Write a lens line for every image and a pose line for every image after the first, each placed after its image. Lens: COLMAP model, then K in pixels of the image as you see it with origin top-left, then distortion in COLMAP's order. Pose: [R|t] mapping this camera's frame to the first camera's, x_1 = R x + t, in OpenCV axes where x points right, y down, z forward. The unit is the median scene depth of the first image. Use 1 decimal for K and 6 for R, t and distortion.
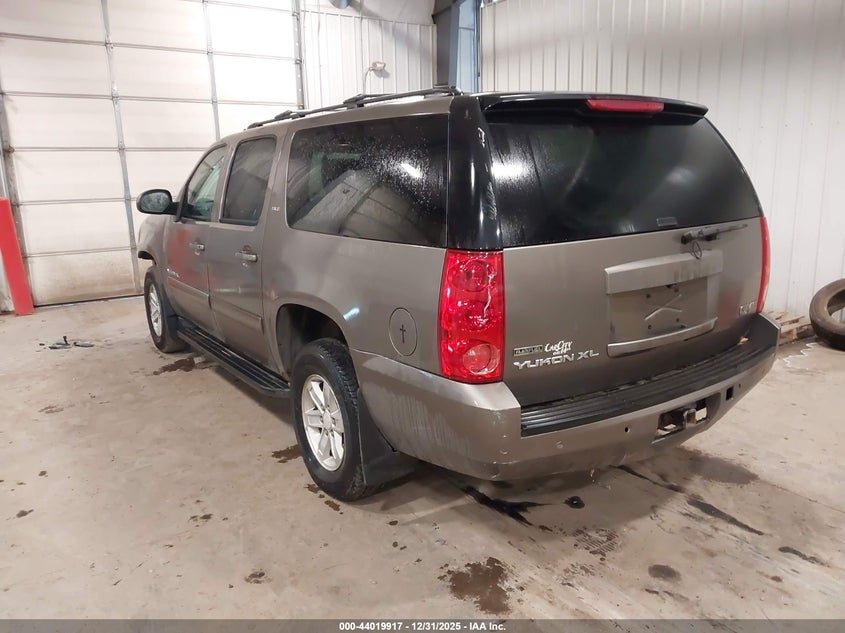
lens RADIAL K [[659.7, 0, 439.7], [0, 659.7, 317.9], [0, 0, 1]] dist [0.007424, 0.004517]
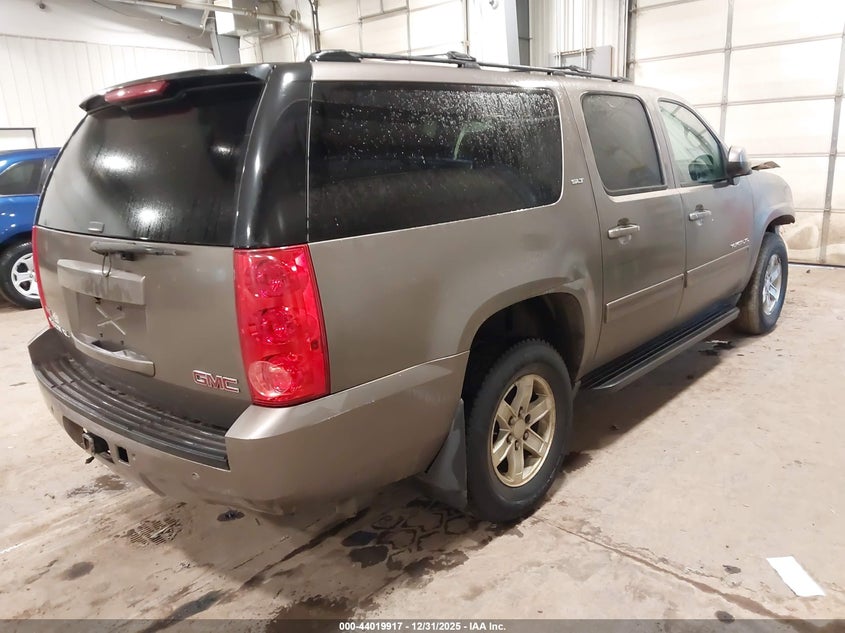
lens RADIAL K [[659.7, 0, 439.7], [0, 659.7, 317.9], [0, 0, 1]] dist [0.007424, 0.004517]
pose [[0.224076, 0.252315, -0.941343, 1.117196], [-0.173400, 0.960815, 0.216259, -0.255315], [0.959022, 0.114770, 0.259047, 1.035944]]
